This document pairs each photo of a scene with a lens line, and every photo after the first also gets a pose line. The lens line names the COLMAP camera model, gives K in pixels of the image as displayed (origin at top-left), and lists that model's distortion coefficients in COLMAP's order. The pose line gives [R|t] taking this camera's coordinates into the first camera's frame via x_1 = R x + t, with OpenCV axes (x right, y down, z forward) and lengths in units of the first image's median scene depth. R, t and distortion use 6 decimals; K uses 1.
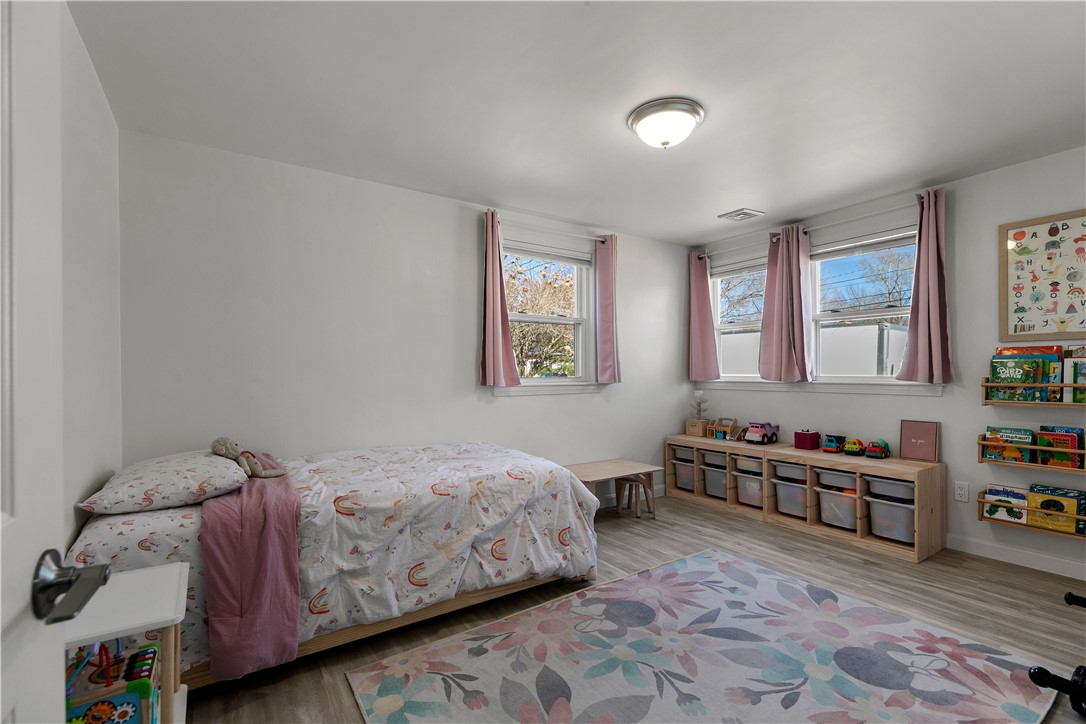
lens RADIAL K [[485.7, 0, 545.8], [0, 485.7, 357.4], [0, 0, 1]] dist [-0.000071, -0.000063]
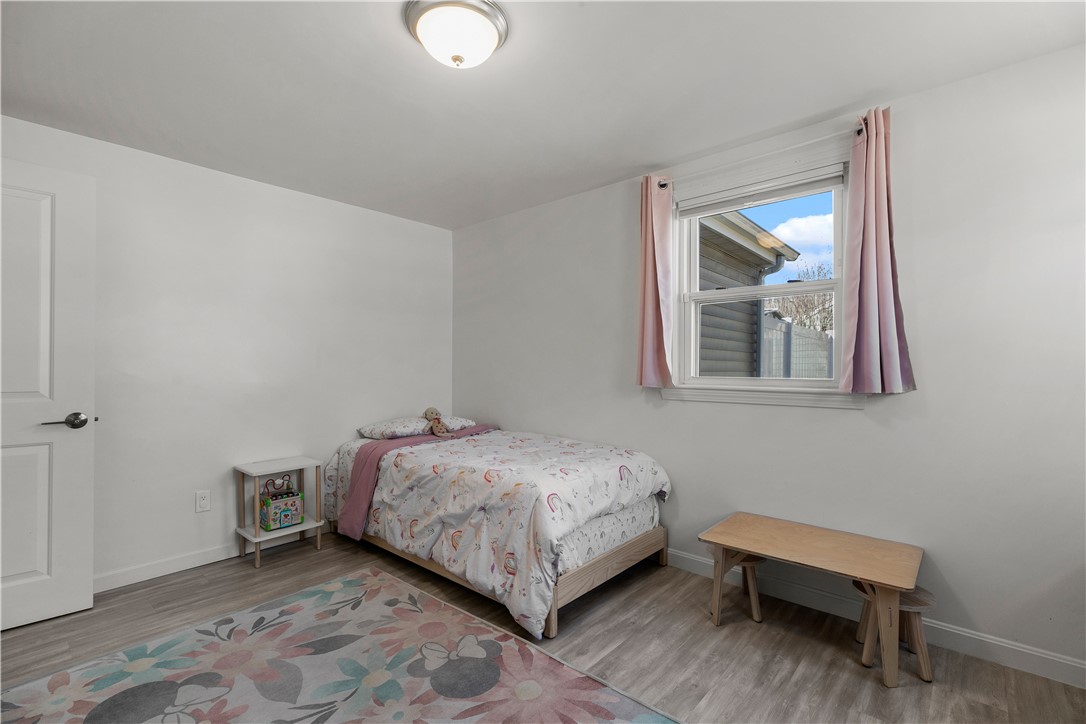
lens RADIAL K [[480.7, 0, 547.1], [0, 480.7, 359.2], [0, 0, 1]] dist [0.001806, -0.000054]
pose [[0.260234, -0.010298, -0.965491, 1.021719], [0.023559, 0.999713, -0.004313, 0.019336], [0.965258, -0.021624, 0.260402, 0.990294]]
